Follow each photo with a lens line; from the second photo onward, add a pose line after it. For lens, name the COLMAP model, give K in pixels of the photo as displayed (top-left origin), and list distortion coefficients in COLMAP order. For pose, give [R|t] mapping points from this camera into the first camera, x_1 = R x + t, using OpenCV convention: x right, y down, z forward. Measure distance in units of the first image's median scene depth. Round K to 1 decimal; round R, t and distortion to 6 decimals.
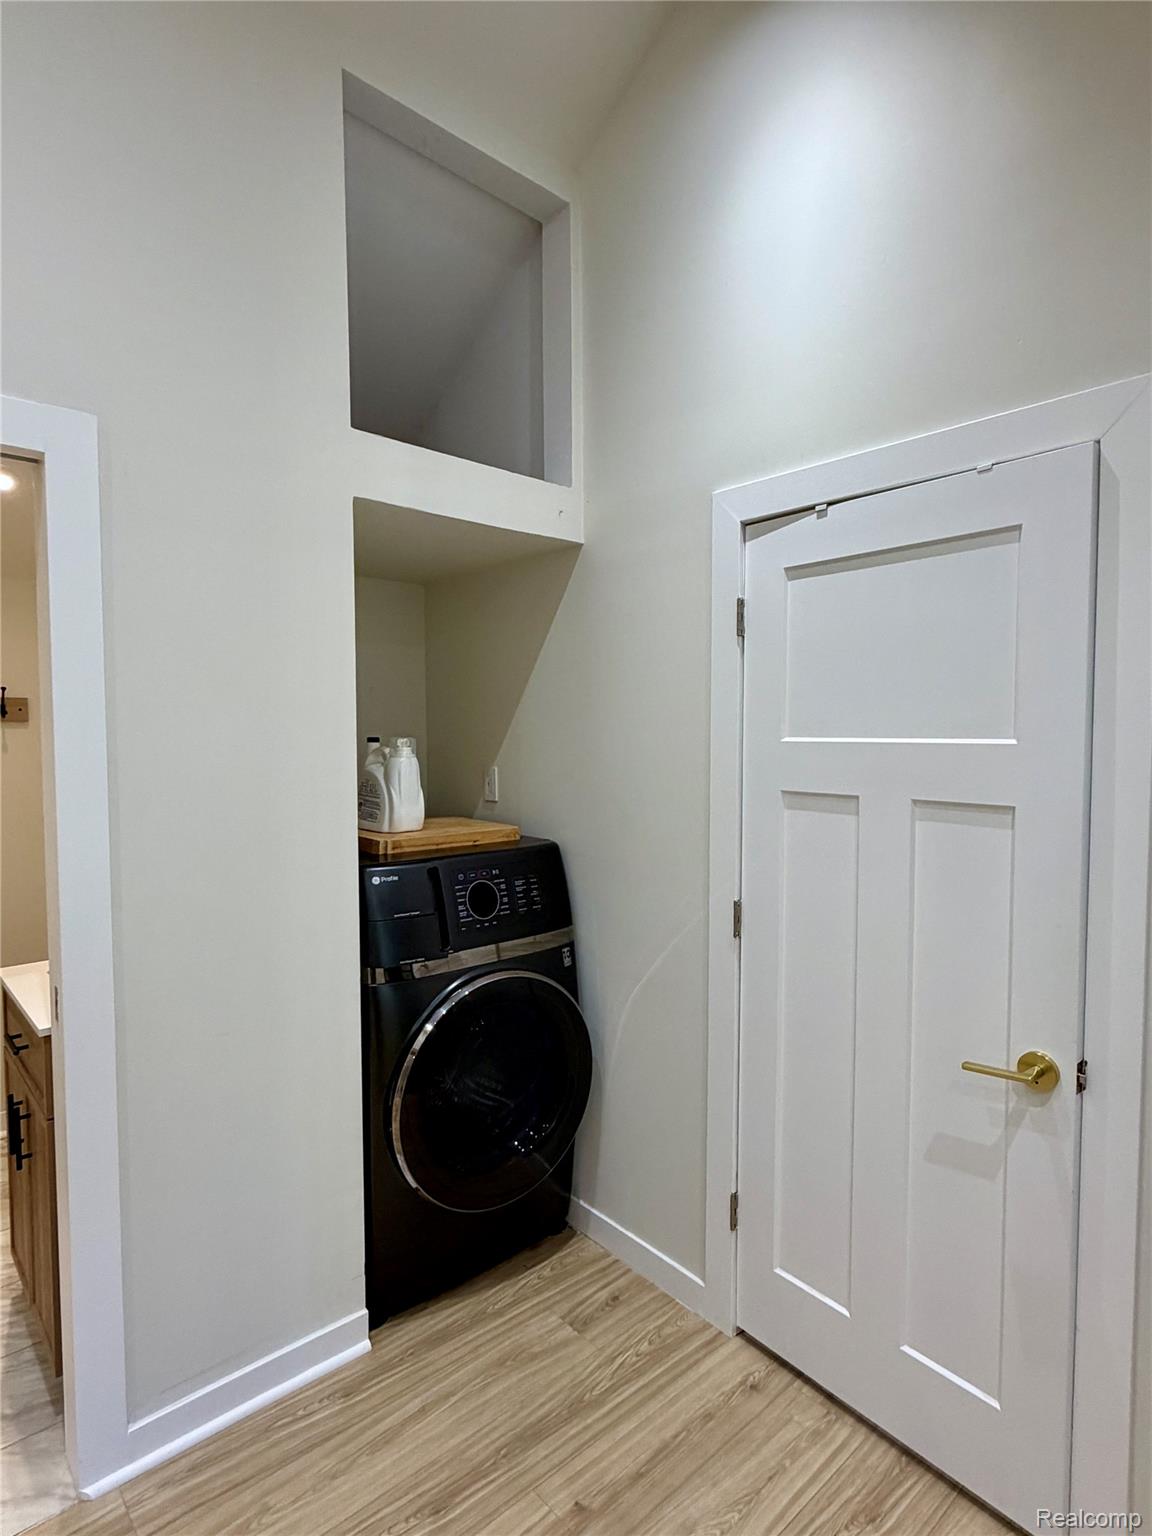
lens RADIAL K [[815.5, 0, 575.4], [0, 815.5, 762.9], [0, 0, 1]] dist [-0.002357, -0.000327]
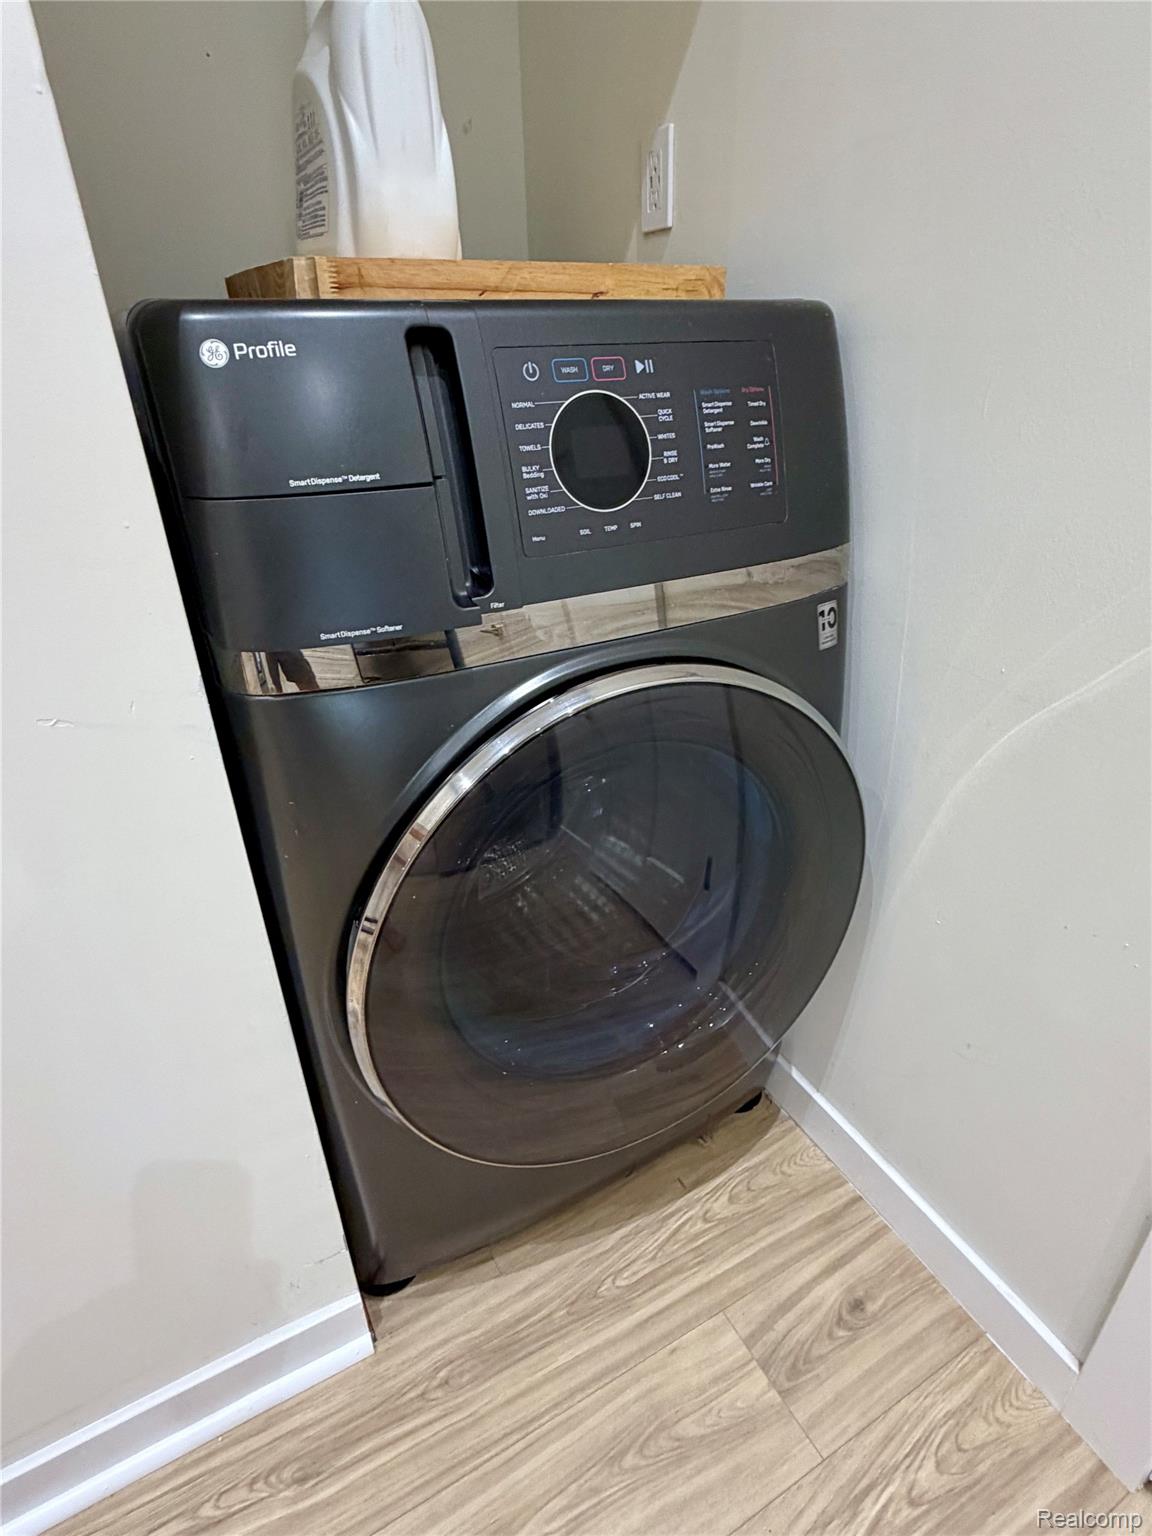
lens RADIAL K [[815.5, 0, 575.4], [0, 815.5, 762.9], [0, 0, 1]] dist [-0.002357, -0.000327]
pose [[0.974131, 0.088078, -0.208114, -0.044397], [0.010727, 0.901859, 0.431896, 0.140844], [0.225730, -0.422956, 0.877584, 0.664597]]
